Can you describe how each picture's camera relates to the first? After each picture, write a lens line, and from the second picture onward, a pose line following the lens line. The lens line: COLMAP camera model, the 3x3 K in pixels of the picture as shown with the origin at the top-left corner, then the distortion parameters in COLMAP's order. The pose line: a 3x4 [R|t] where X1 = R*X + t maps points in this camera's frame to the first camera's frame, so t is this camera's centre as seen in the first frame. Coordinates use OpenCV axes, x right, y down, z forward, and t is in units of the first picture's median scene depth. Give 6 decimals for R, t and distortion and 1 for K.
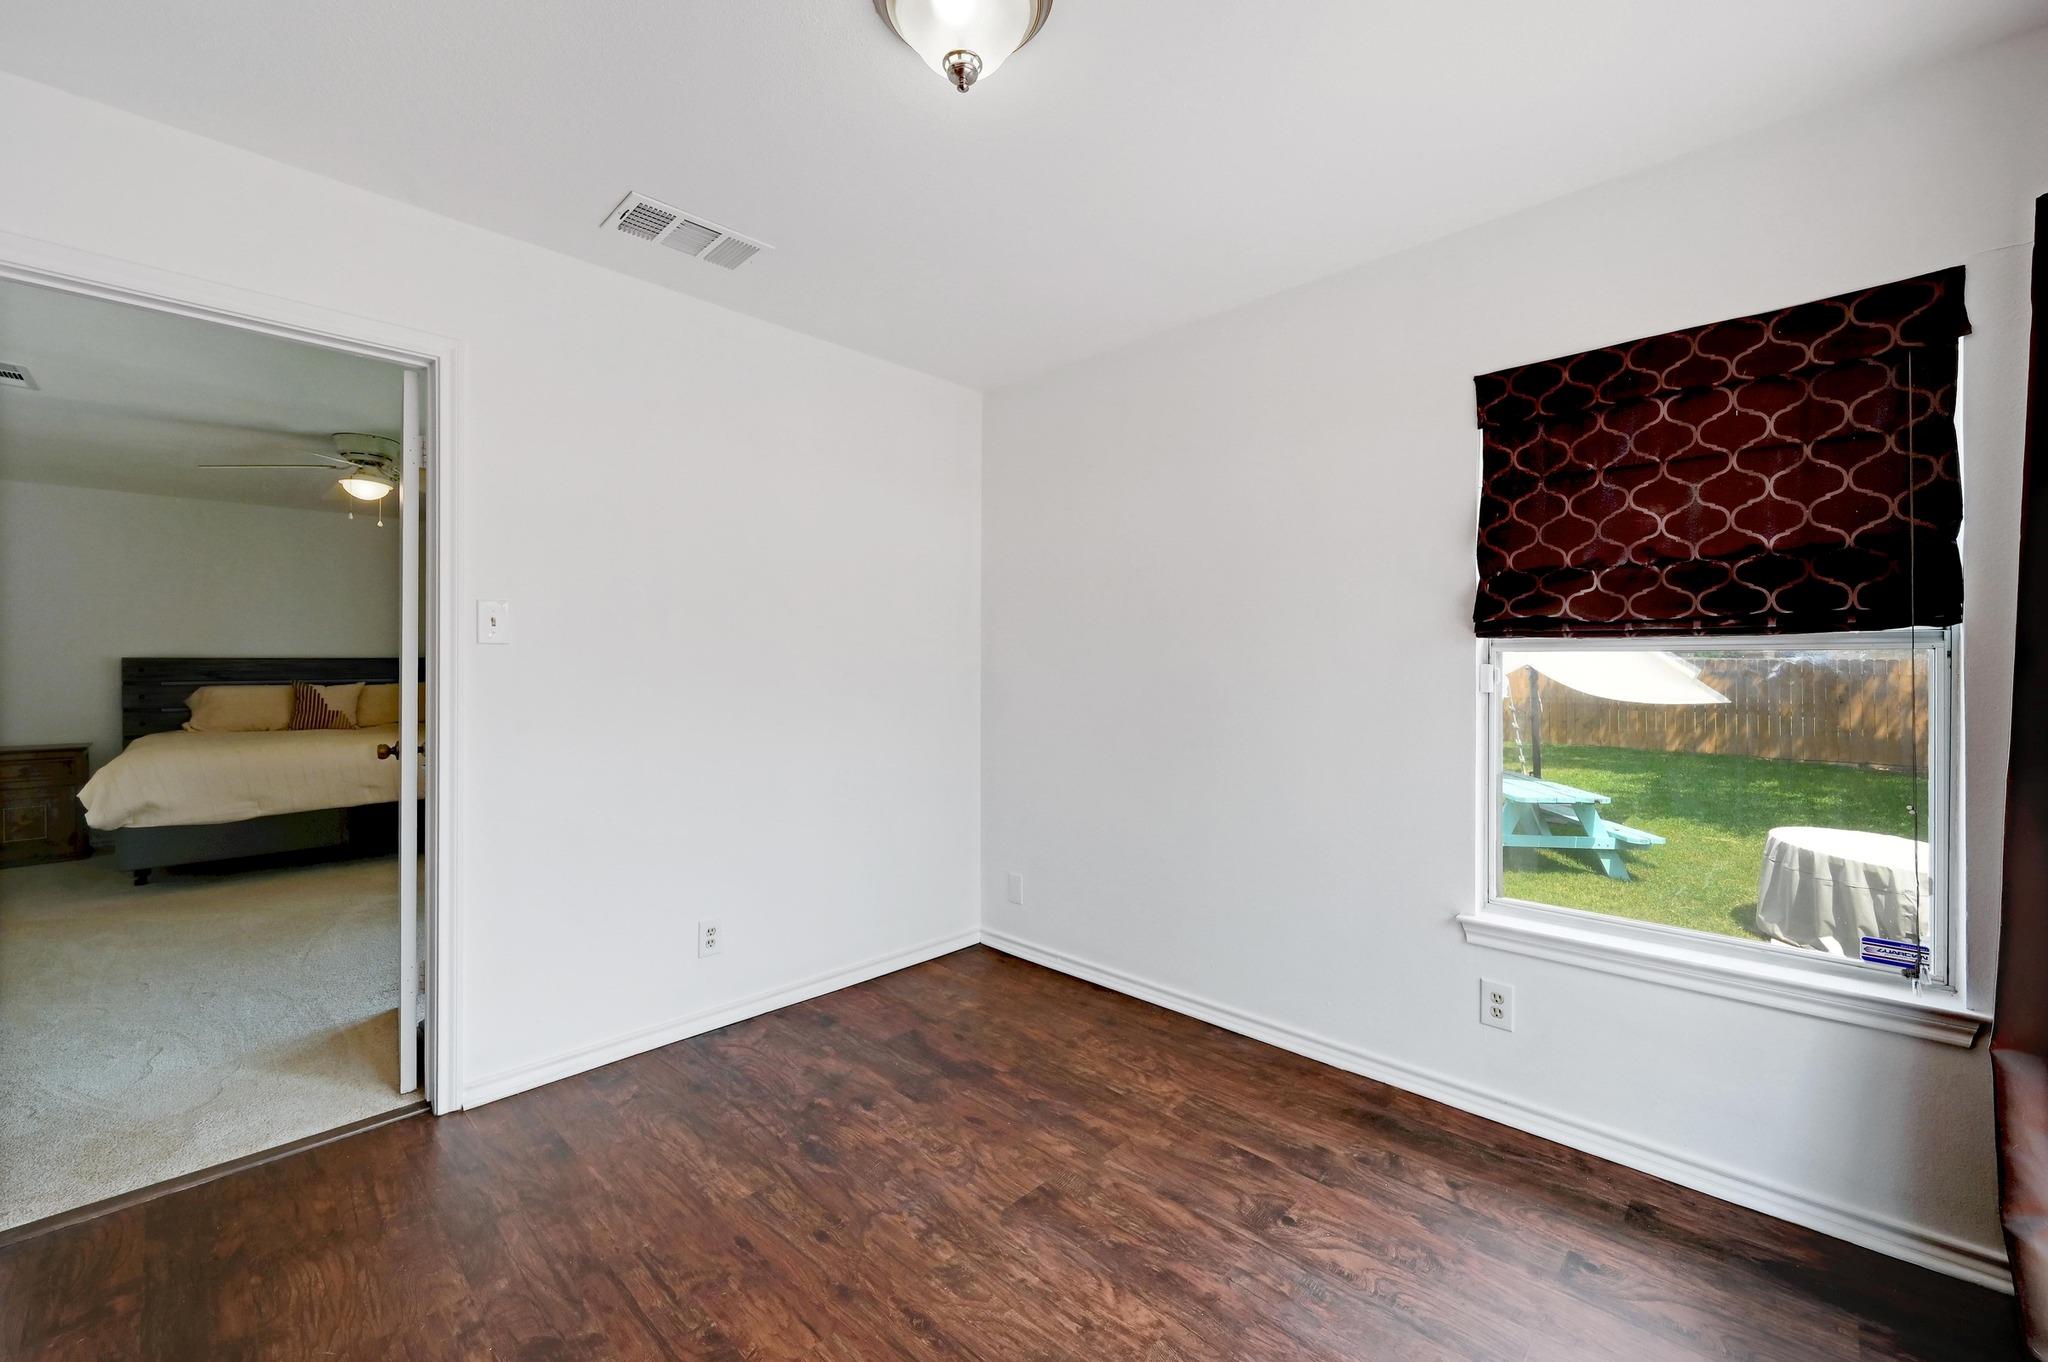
lens RADIAL K [[813.6, 0, 1021.7], [0, 813.6, 662.7], [0, 0, 1]] dist [-0.002163, -0.000166]
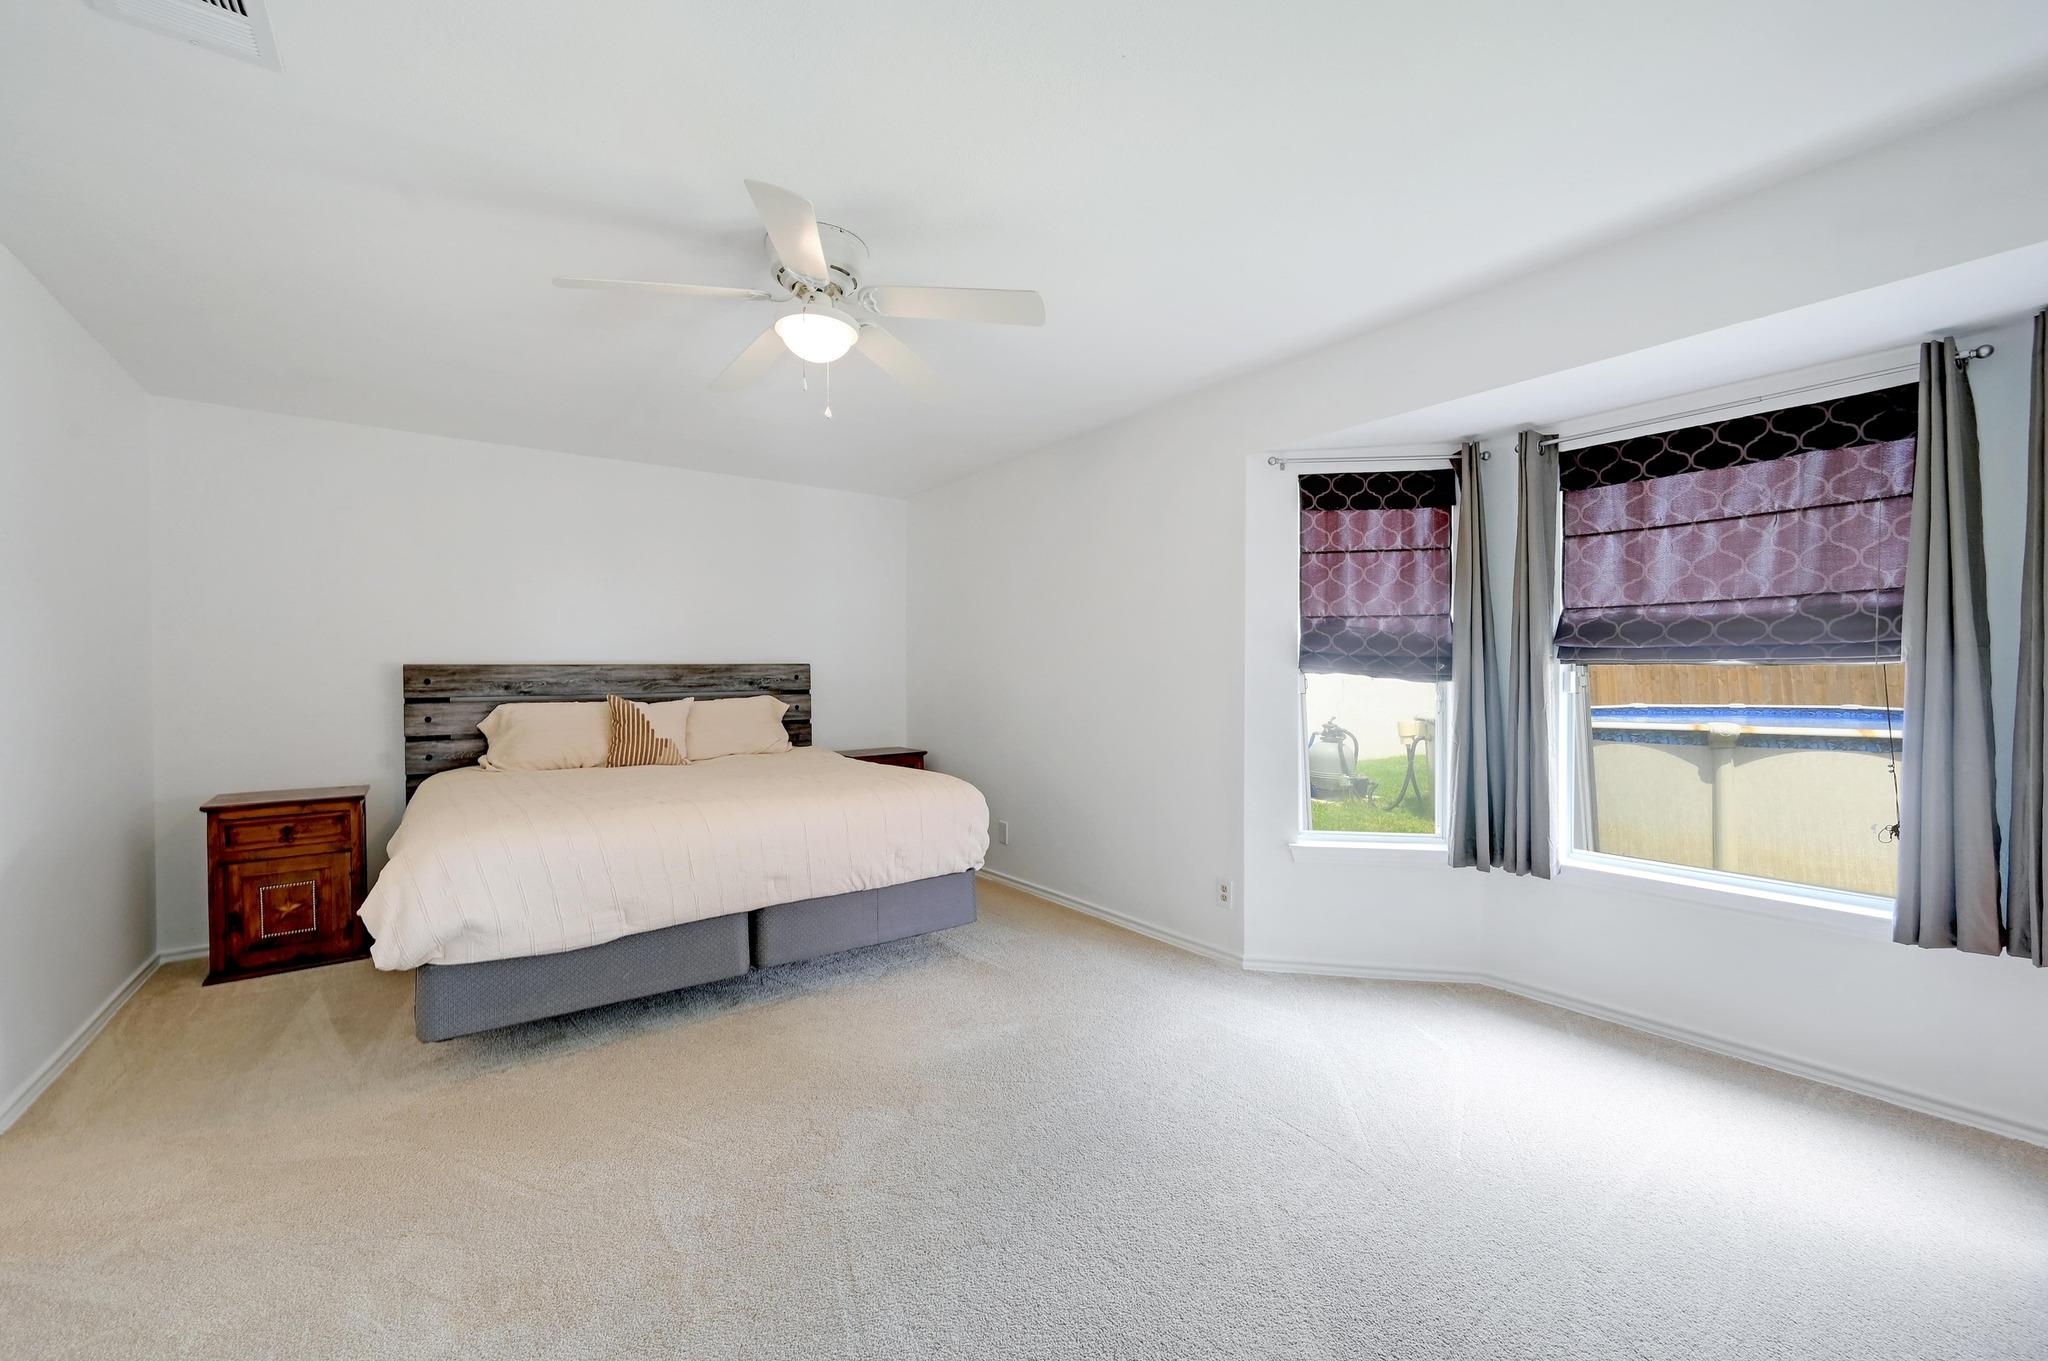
lens RADIAL K [[813.6, 0, 1029.5], [0, 813.6, 689.9], [0, 0, 1]] dist [-0.002163, -0.000166]
pose [[0.987245, 0.001597, -0.159202, -0.458294], [0.002408, 0.999685, 0.024964, -0.000283], [0.159191, -0.025029, 0.986930, 0.388726]]
